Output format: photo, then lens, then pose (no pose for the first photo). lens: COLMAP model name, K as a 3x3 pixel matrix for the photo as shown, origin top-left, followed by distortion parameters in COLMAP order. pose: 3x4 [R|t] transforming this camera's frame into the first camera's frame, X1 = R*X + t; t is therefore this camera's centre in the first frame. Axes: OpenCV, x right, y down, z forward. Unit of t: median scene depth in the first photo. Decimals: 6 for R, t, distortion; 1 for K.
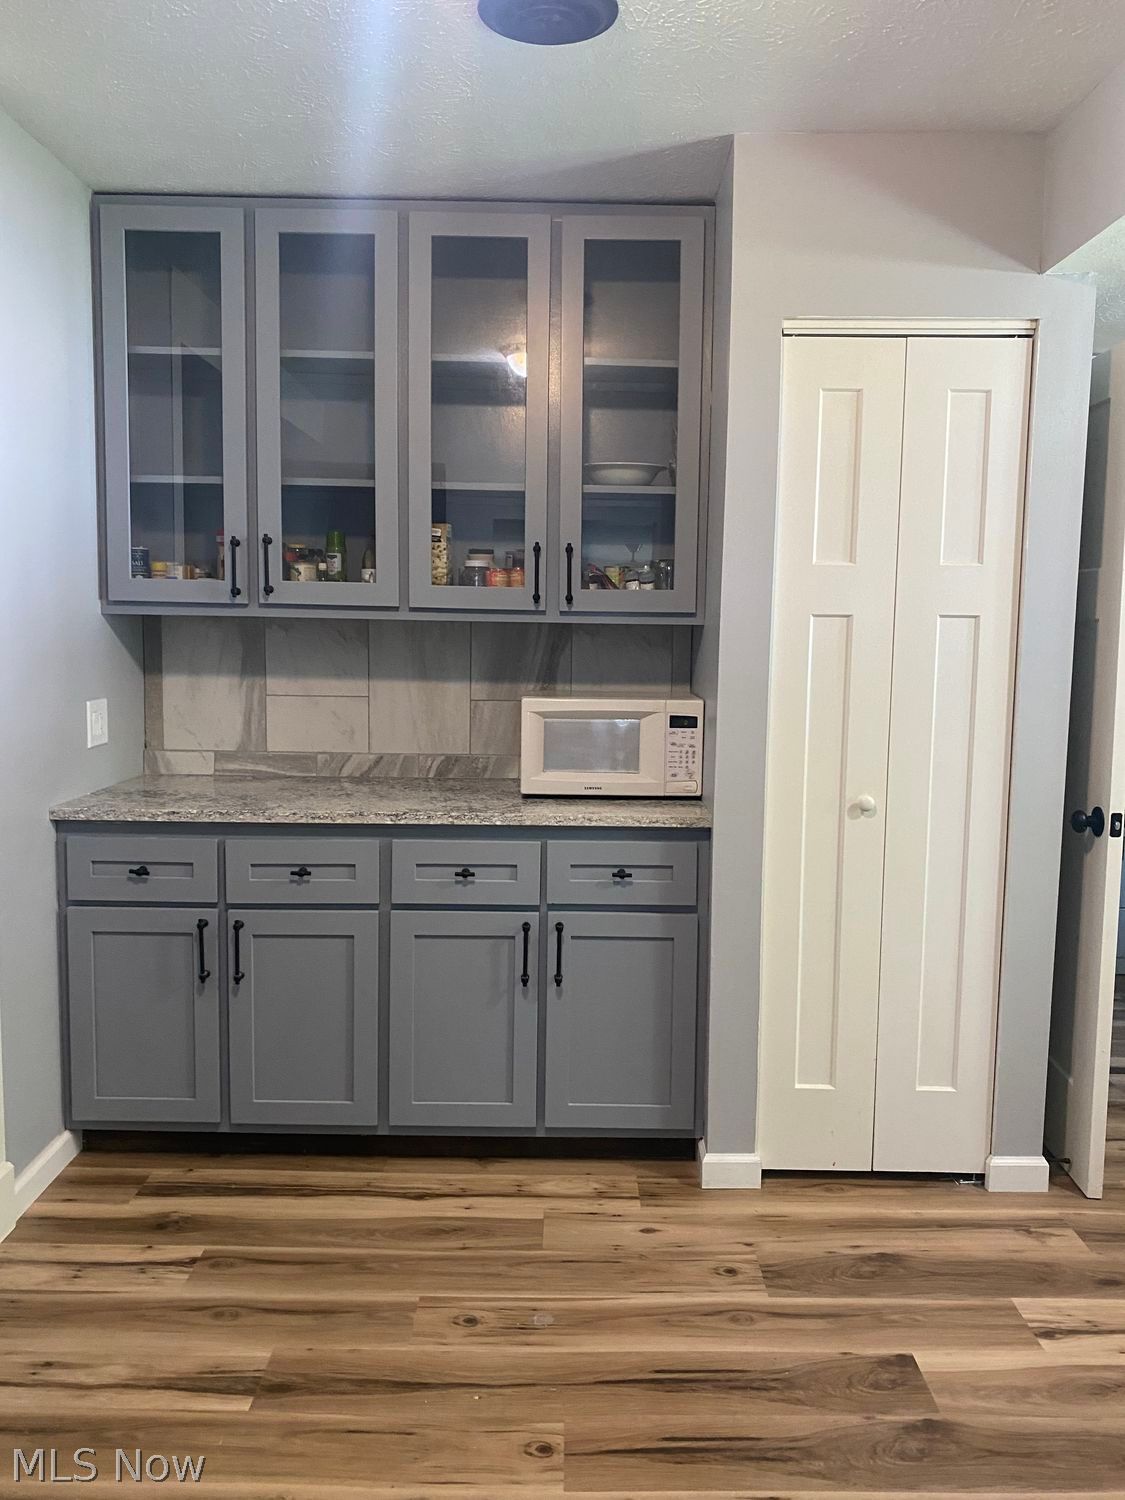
lens RADIAL K [[1153.6, 0, 559.1], [0, 1153.6, 745.7], [0, 0, 1]] dist [0.018965, -0.016251]
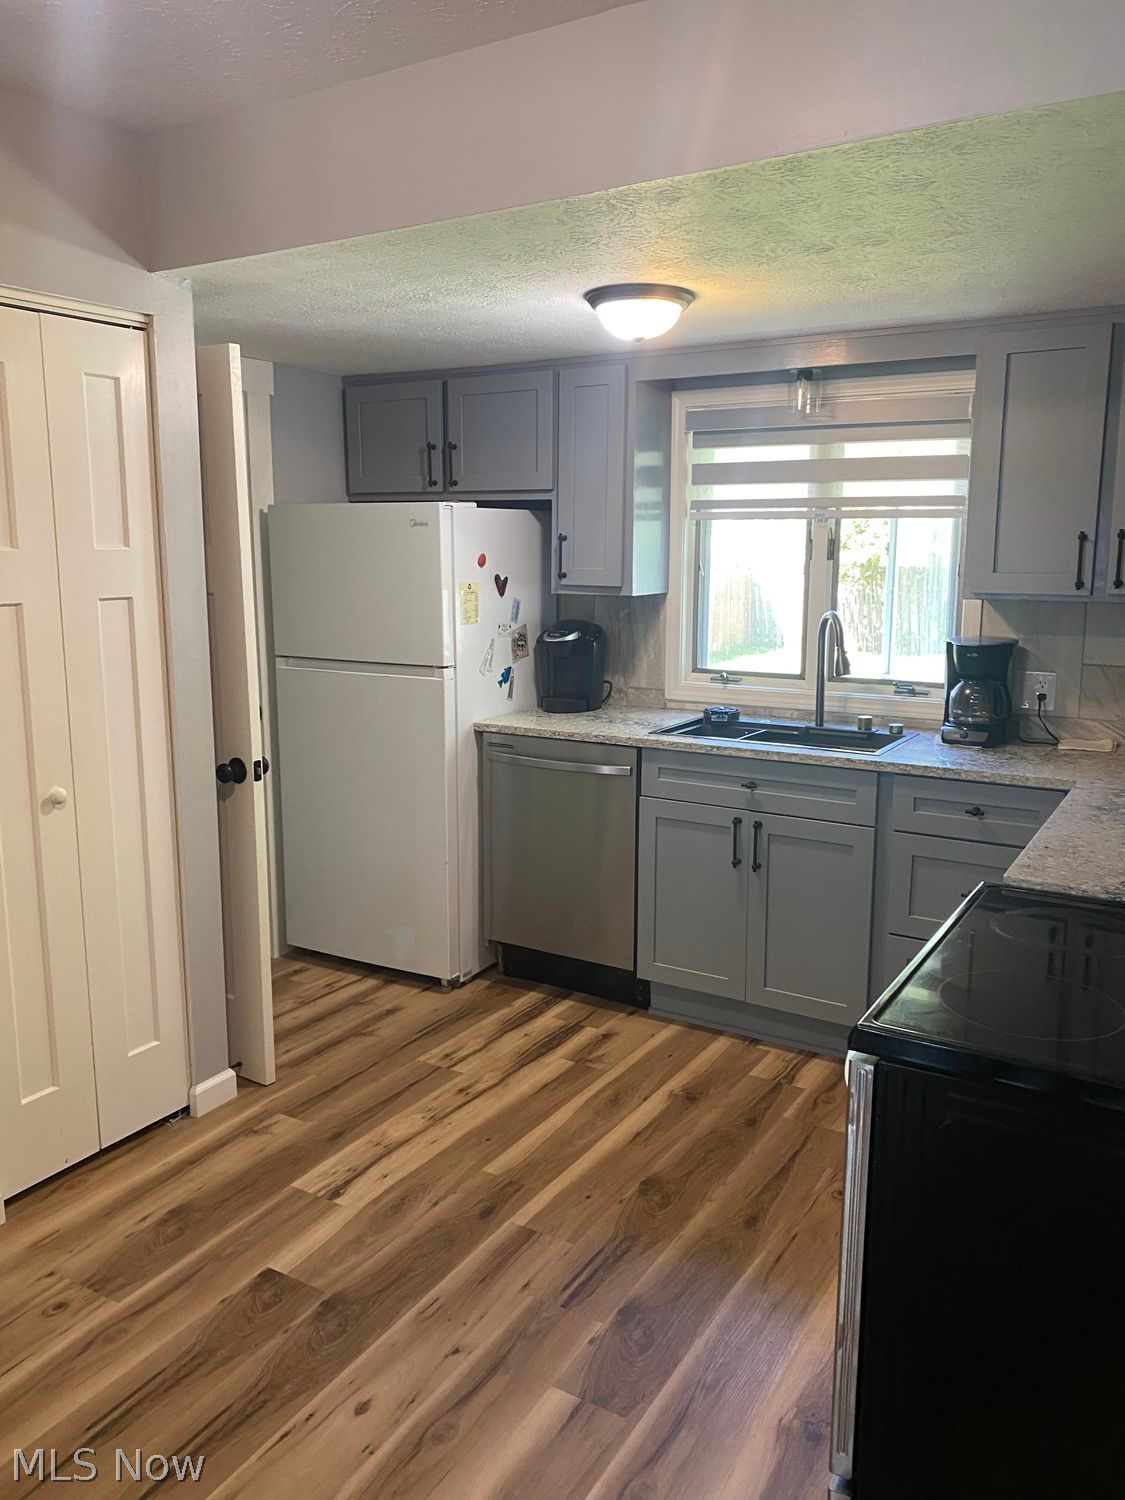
lens RADIAL K [[1153.6, 0, 569.1], [0, 1153.6, 748.9], [0, 0, 1]] dist [0.018965, -0.016251]
pose [[0.509549, -0.167272, 0.844026, -0.361807], [0.101211, 0.985764, 0.134260, -0.083288], [-0.854468, 0.017013, 0.519225, 0.134826]]
